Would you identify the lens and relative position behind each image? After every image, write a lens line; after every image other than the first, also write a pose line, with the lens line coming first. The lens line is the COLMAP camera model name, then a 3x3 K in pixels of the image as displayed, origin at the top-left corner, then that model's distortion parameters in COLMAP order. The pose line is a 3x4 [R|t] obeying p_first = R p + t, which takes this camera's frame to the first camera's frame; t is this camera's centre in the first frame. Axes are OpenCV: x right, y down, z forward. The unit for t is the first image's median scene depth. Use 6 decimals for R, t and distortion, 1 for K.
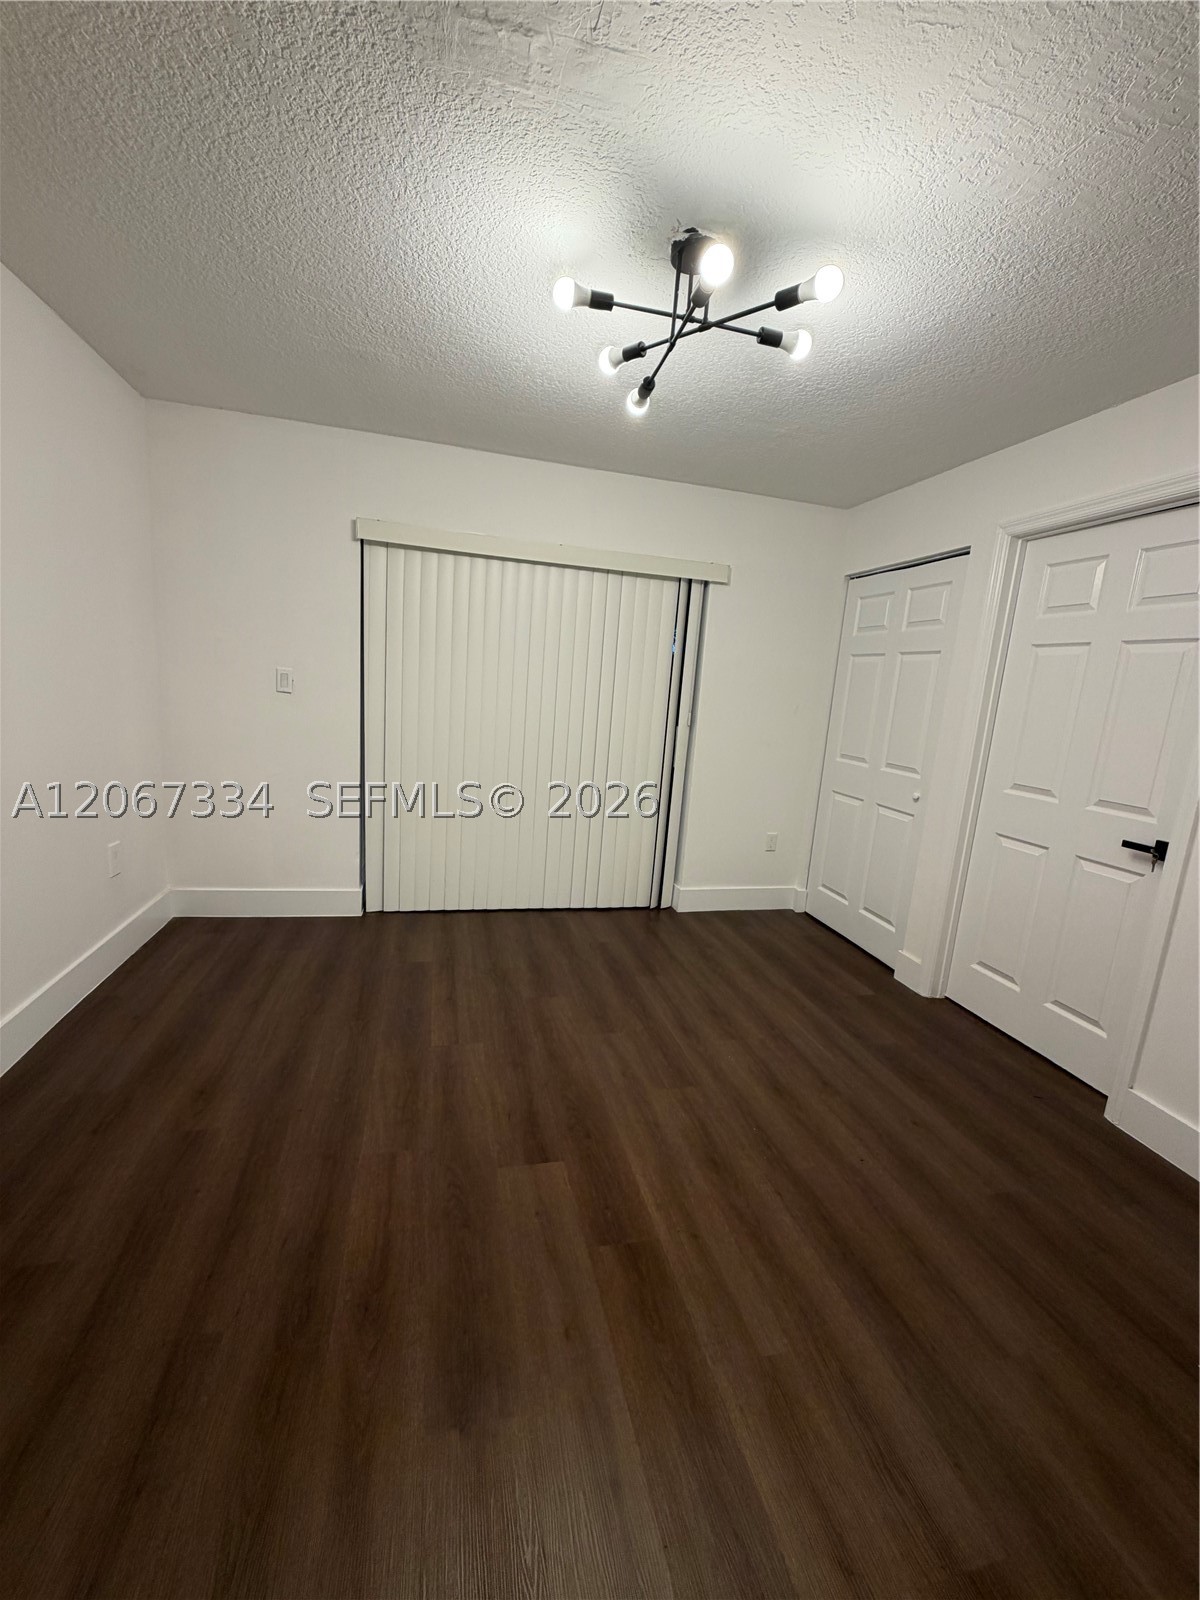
lens RADIAL K [[639.5, 0, 600.0], [0, 639.5, 800.0], [0, 0, 1]] dist [-0.013780, -0.000036]
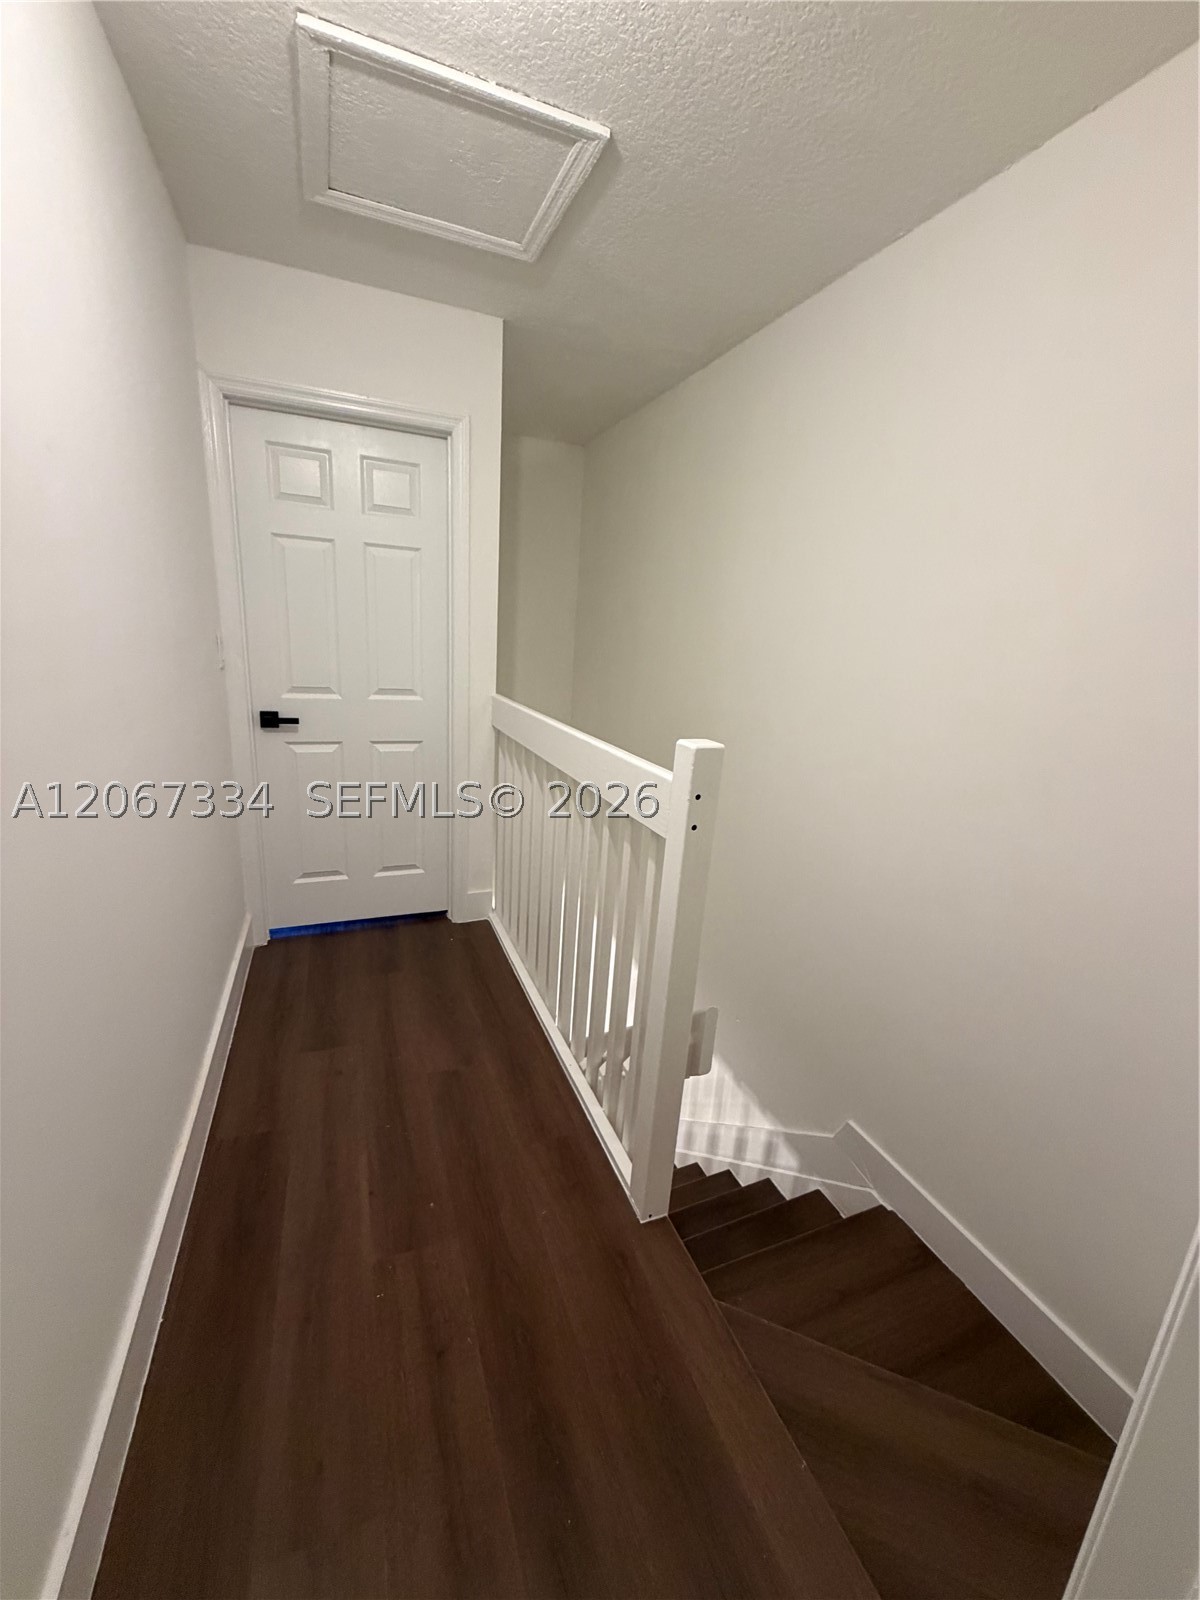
lens RADIAL K [[639.5, 0, 600.0], [0, 639.5, 800.0], [0, 0, 1]] dist [-0.013780, -0.000036]
pose [[-0.120994, -0.383399, 0.915623, -0.338483], [0.083287, 0.915226, 0.394238, -0.221170], [-0.989153, 0.123960, -0.078805, 0.752611]]
